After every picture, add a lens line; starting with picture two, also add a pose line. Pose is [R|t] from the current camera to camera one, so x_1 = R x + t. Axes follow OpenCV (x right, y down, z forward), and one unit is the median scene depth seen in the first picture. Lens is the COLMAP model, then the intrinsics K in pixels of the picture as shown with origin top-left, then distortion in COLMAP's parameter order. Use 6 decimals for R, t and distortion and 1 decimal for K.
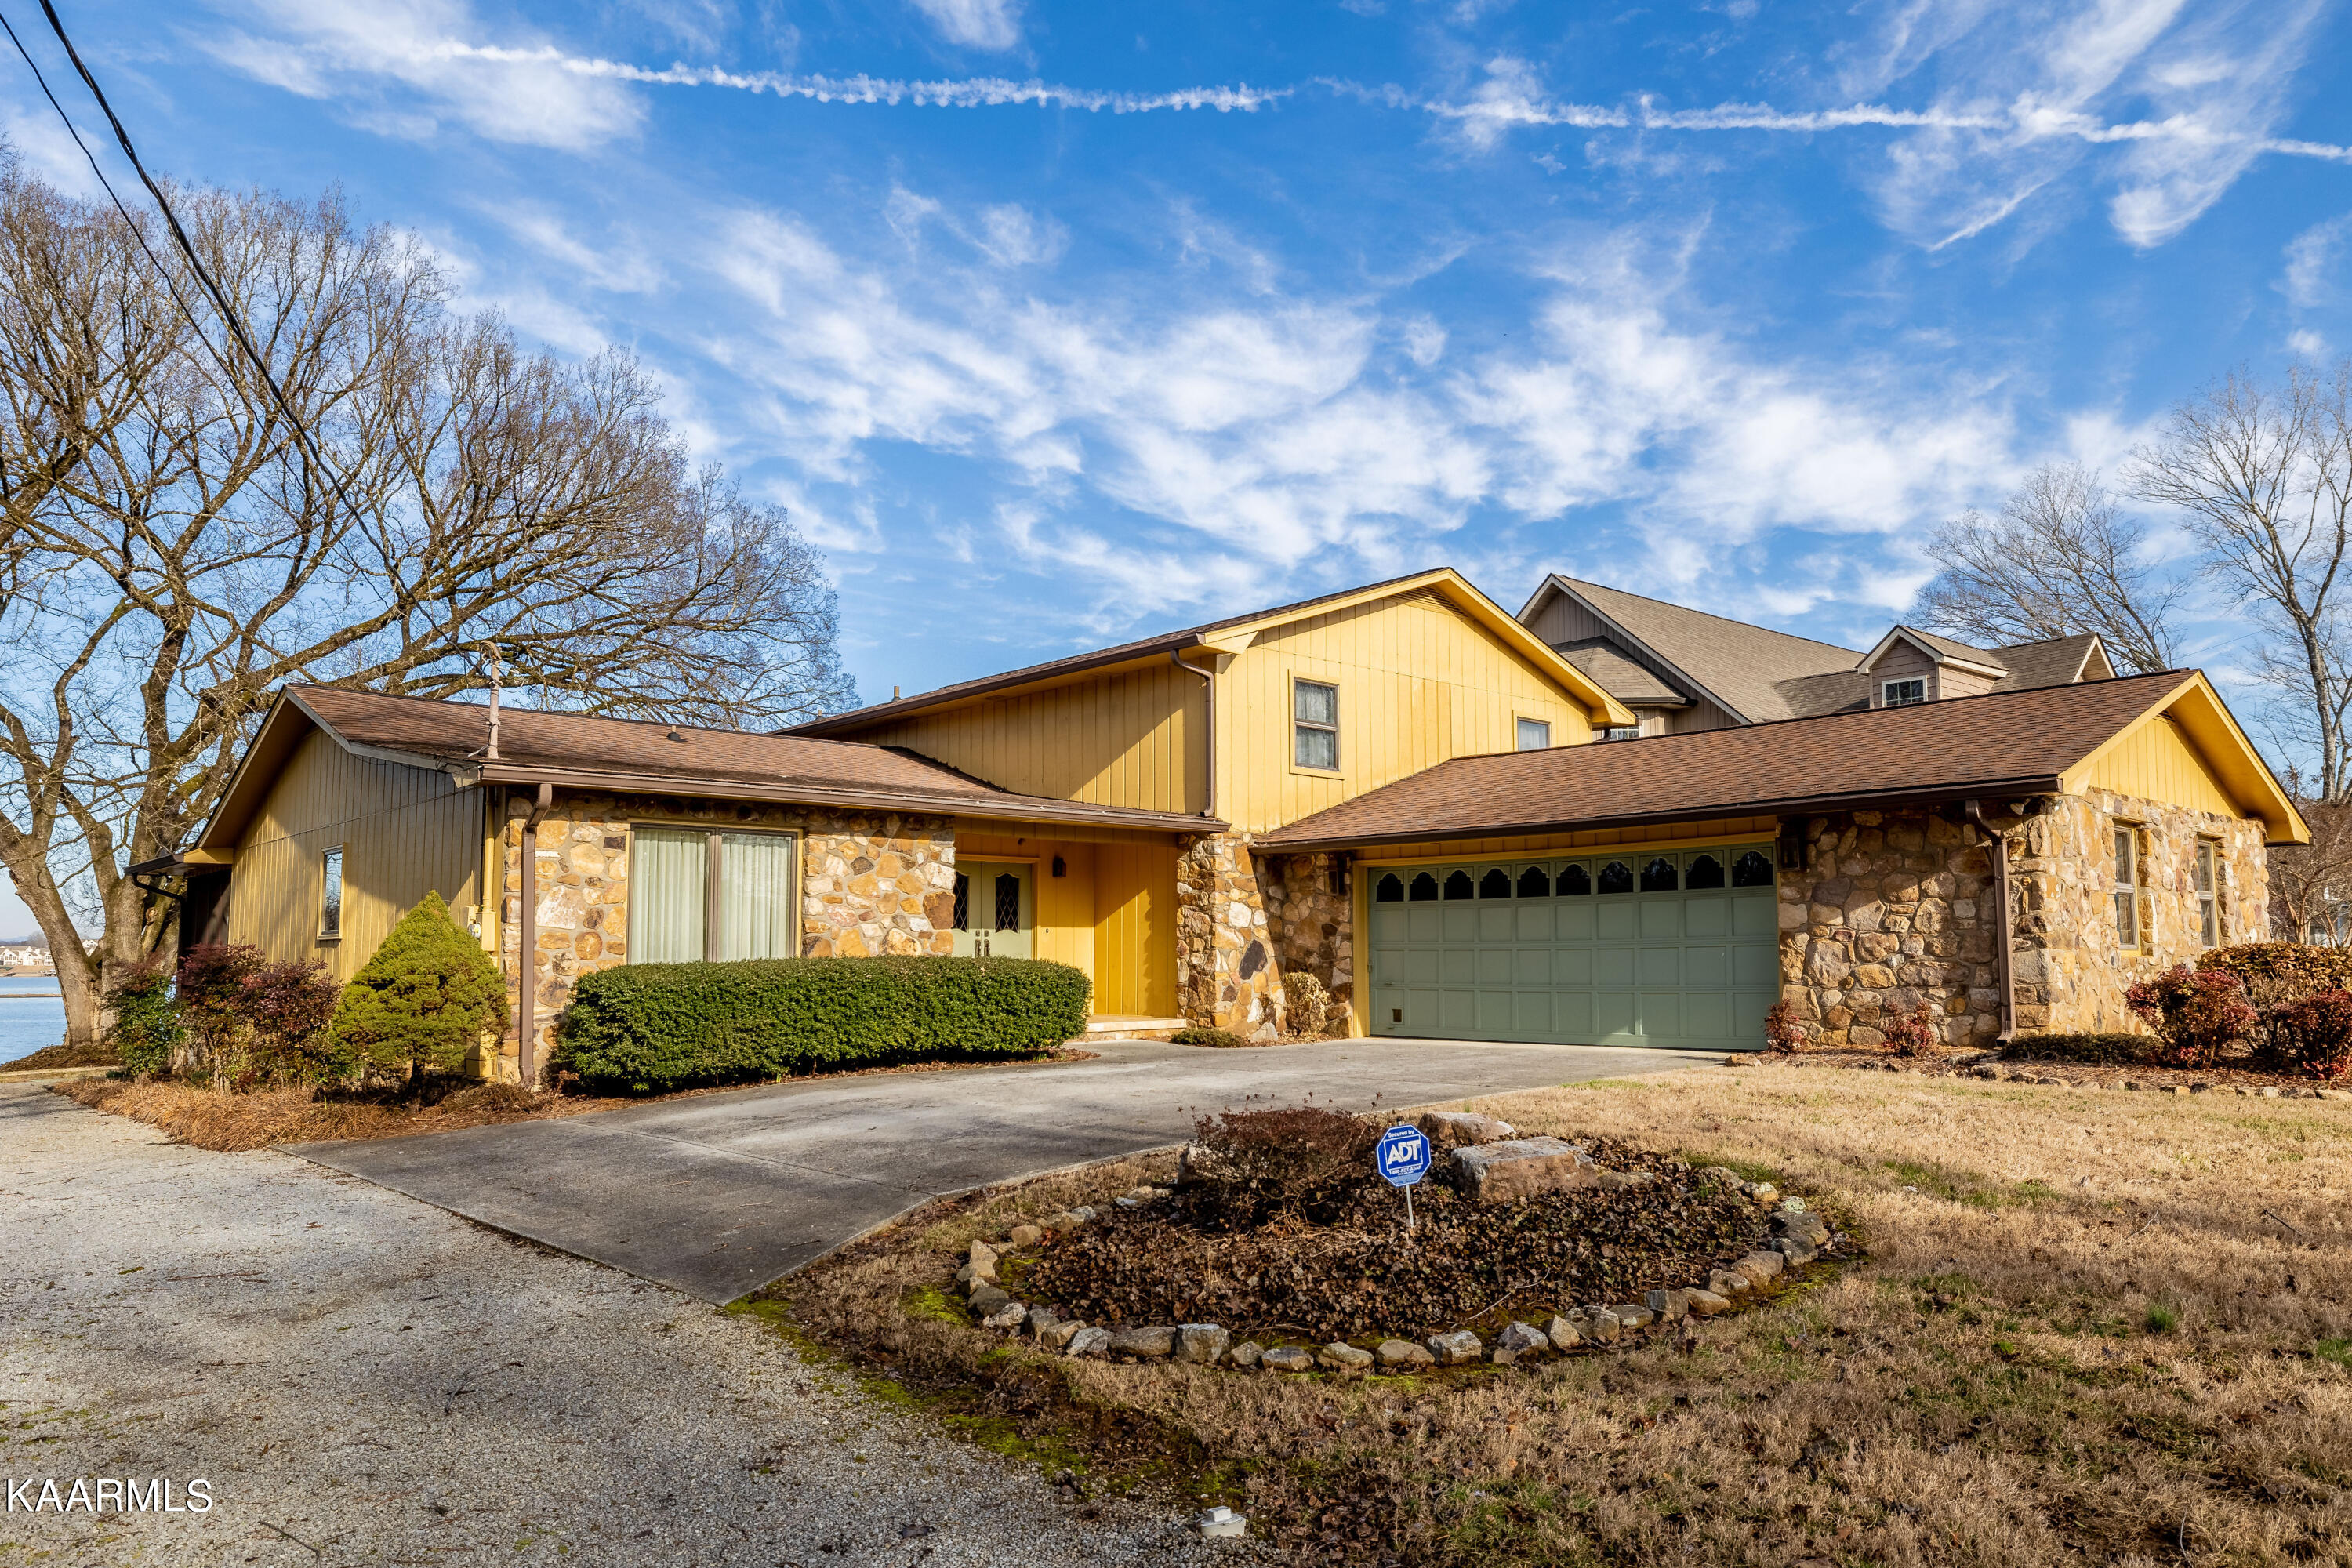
lens RADIAL K [[1587.2, 0, 1193.2], [0, 1587.2, 851.0], [0, 0, 1]] dist [-0.001082, 0.001685]
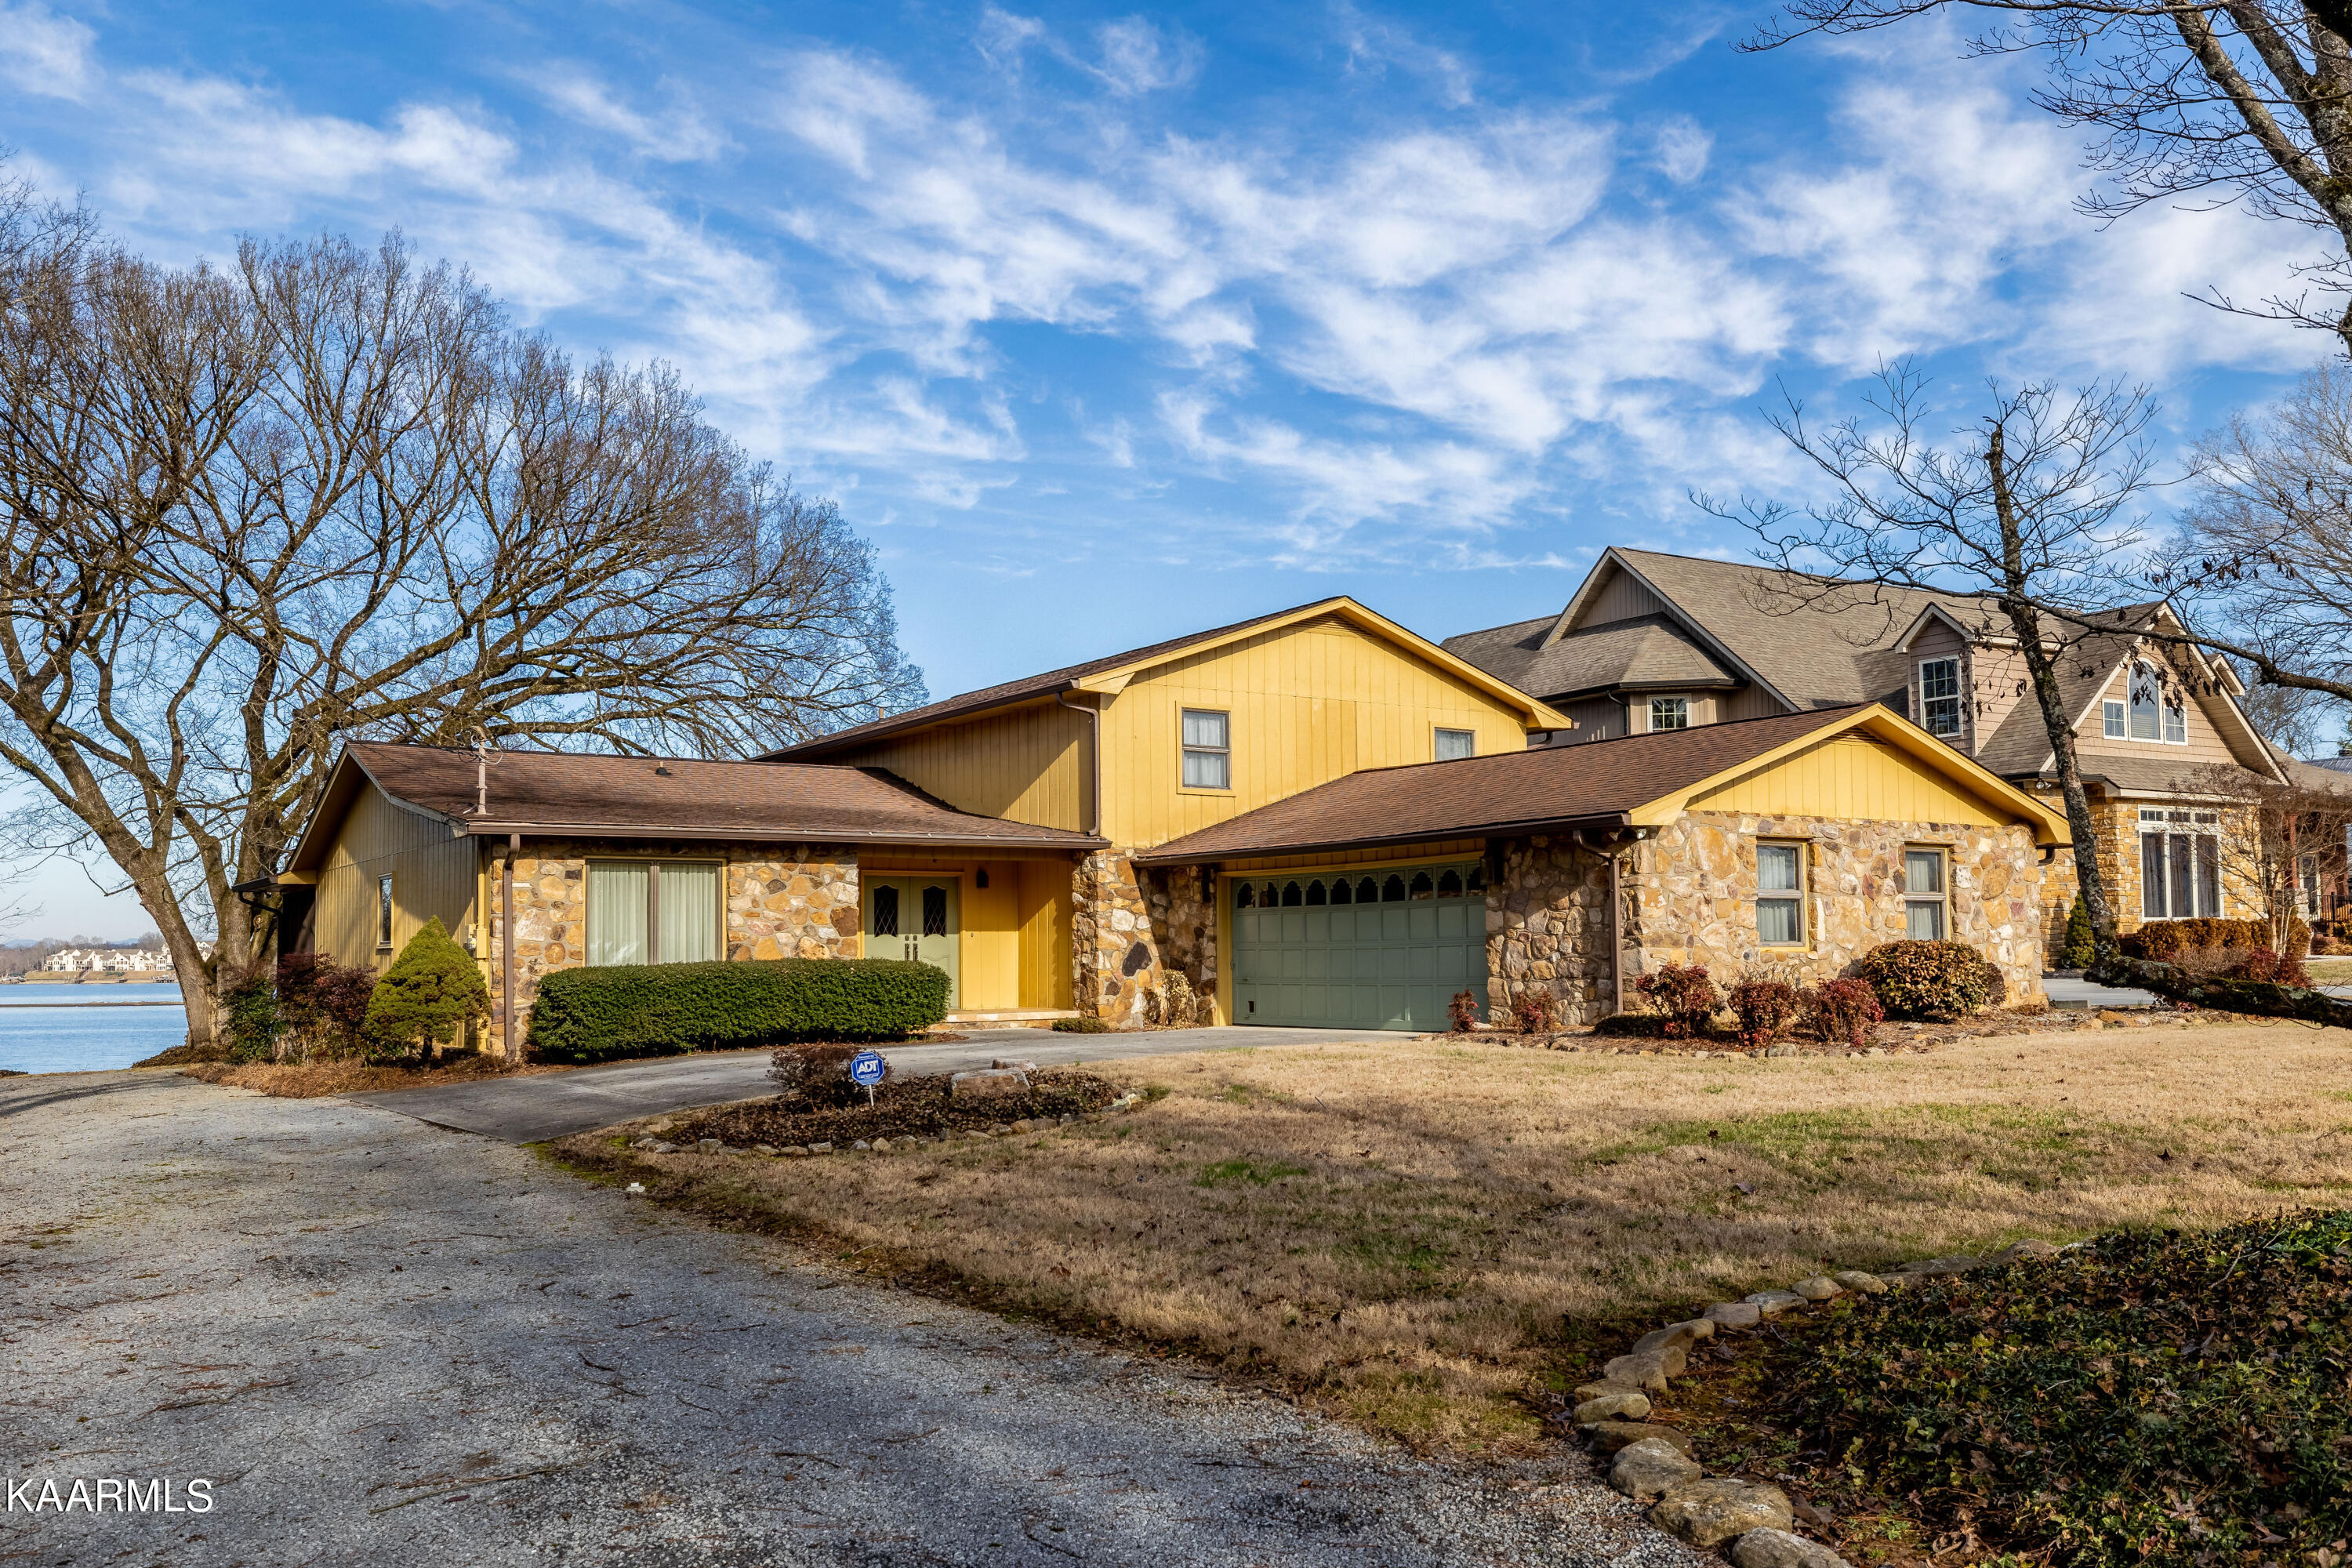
lens RADIAL K [[1995.1, 0, 1173.9], [0, 1995.1, 890.3], [0, 0, 1]] dist [0.006530, -0.002012]
pose [[0.988114, -0.012321, -0.153228, 0.288989], [0.017790, 0.999251, 0.034372, -0.030639], [0.152690, -0.036689, 0.987593, -0.423010]]
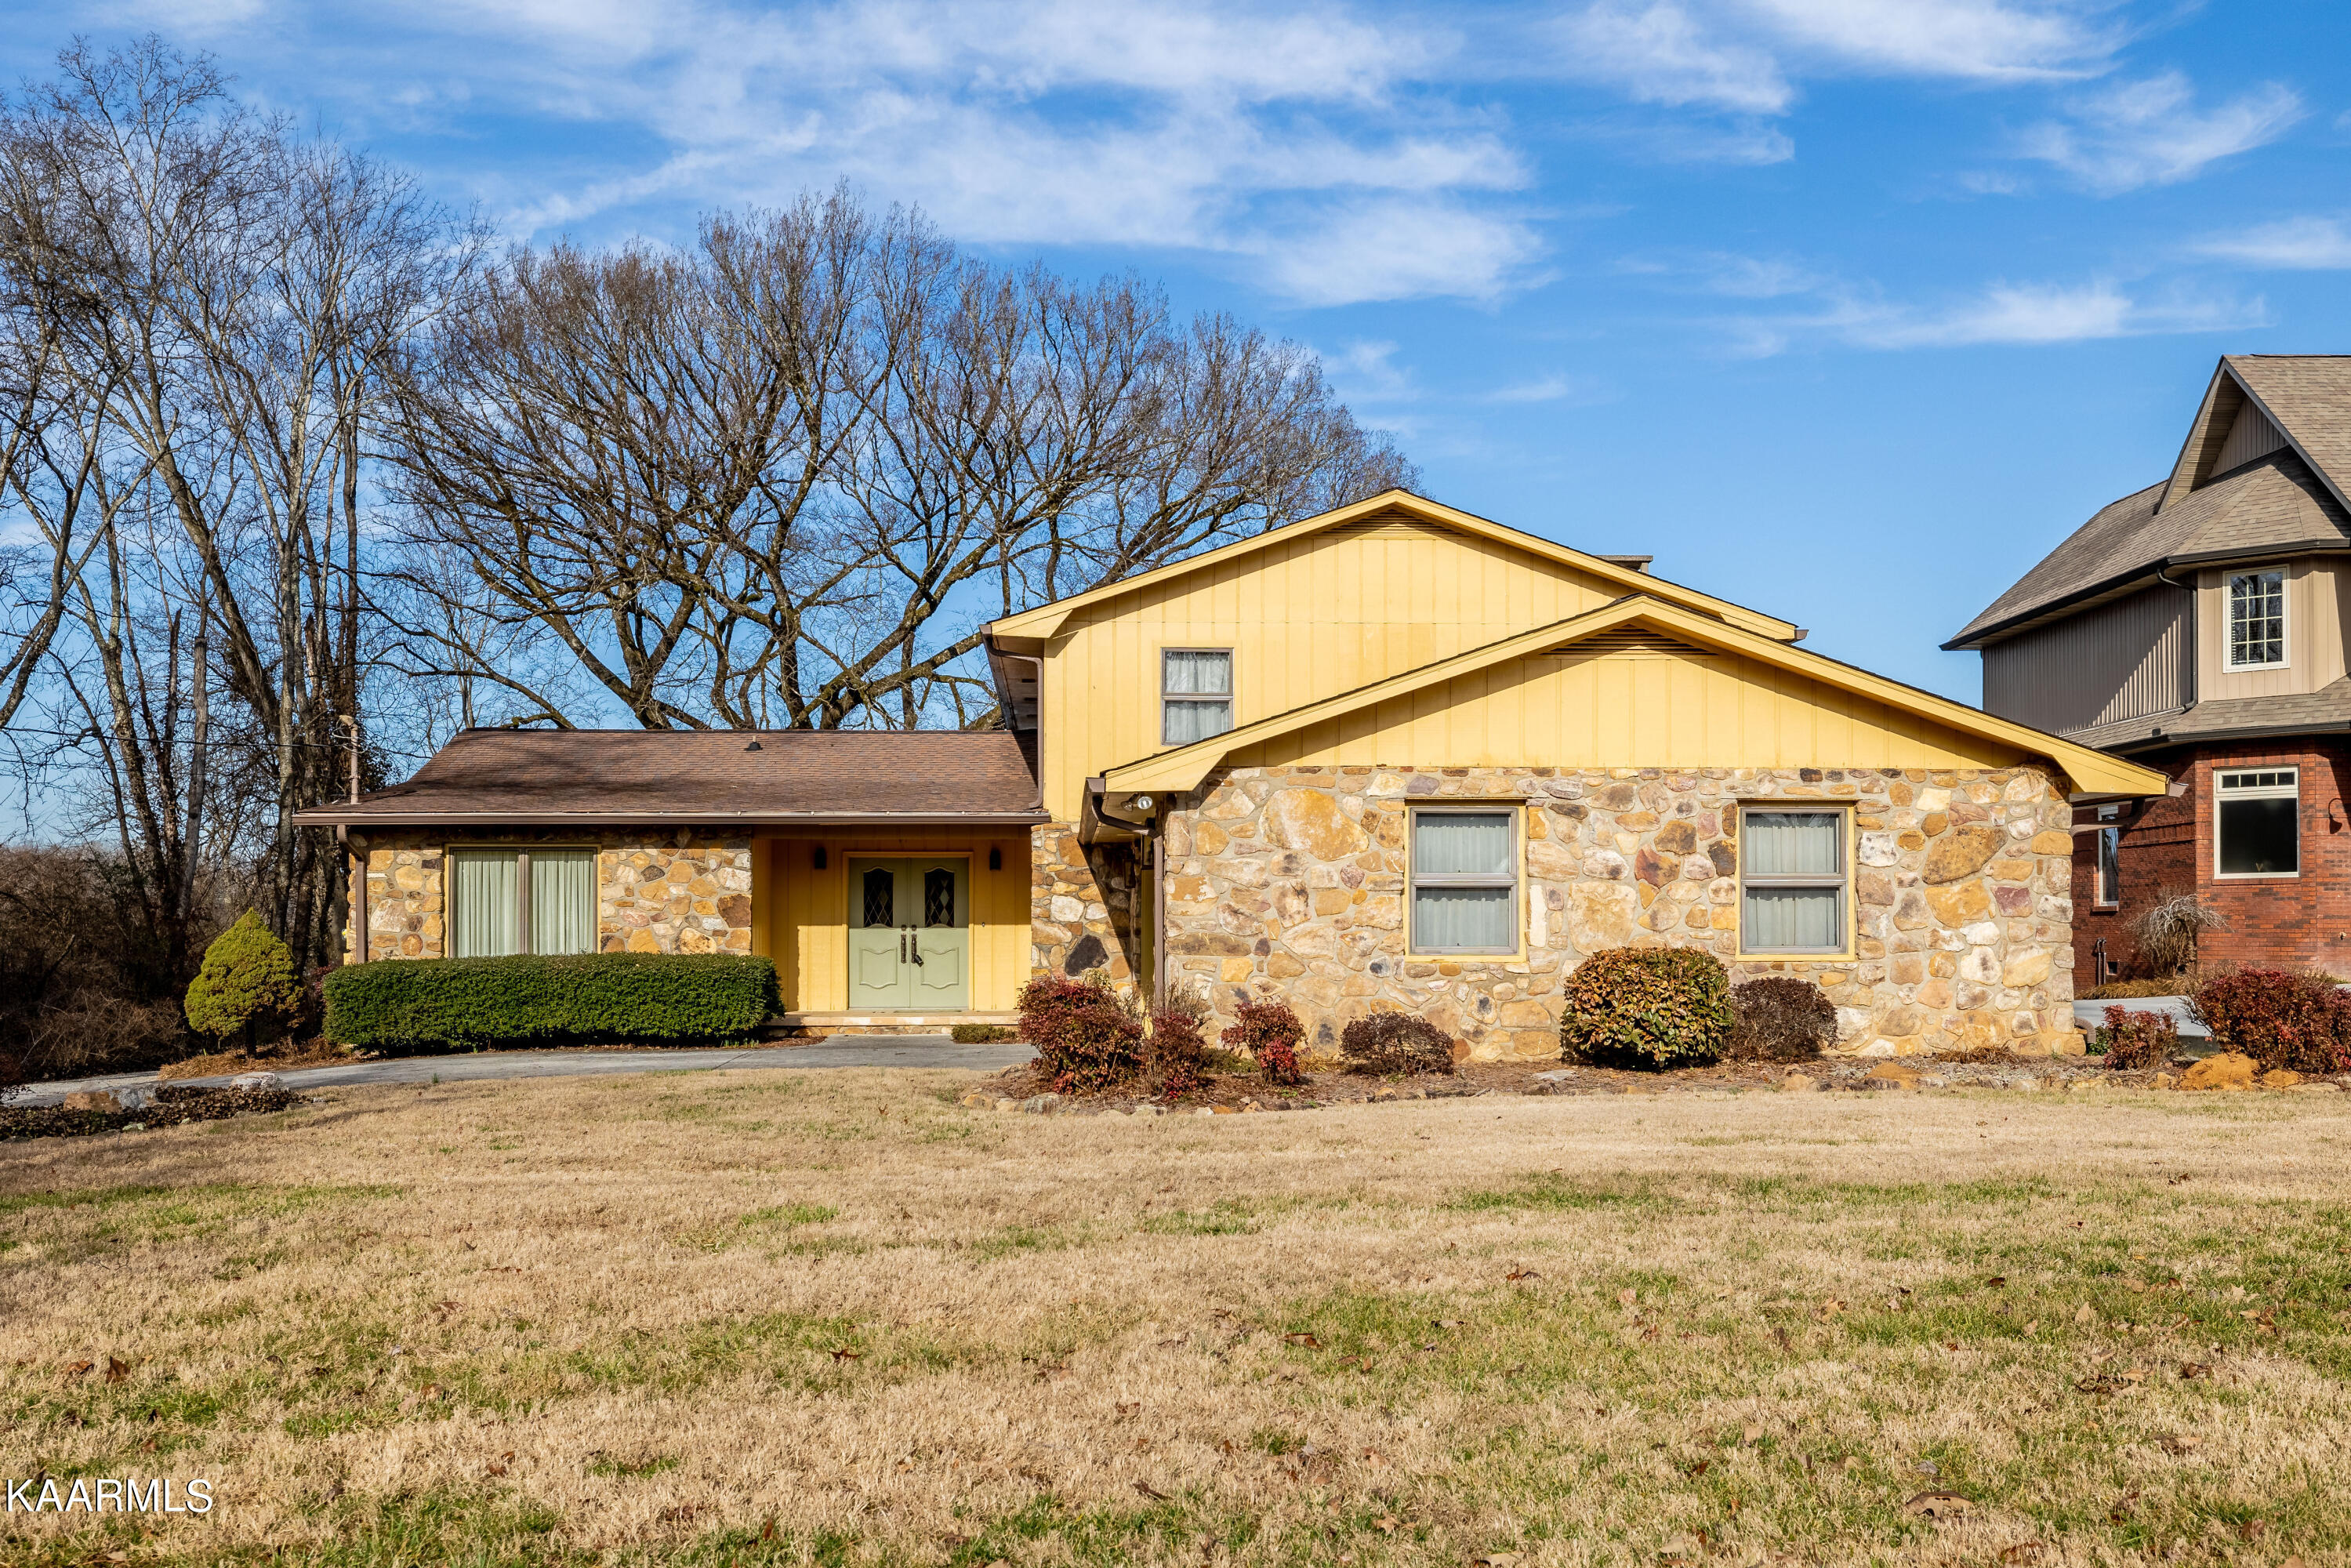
lens RADIAL K [[2305.3, 0, 1179.1], [0, 2305.3, 939.7], [0, 0, 1]] dist [-0.011516, 0.007476]
pose [[0.761006, 0.001696, -0.648743, 0.990872], [0.044812, 0.997471, 0.055173, -0.015199], [0.647195, -0.071058, 0.759005, -0.016902]]
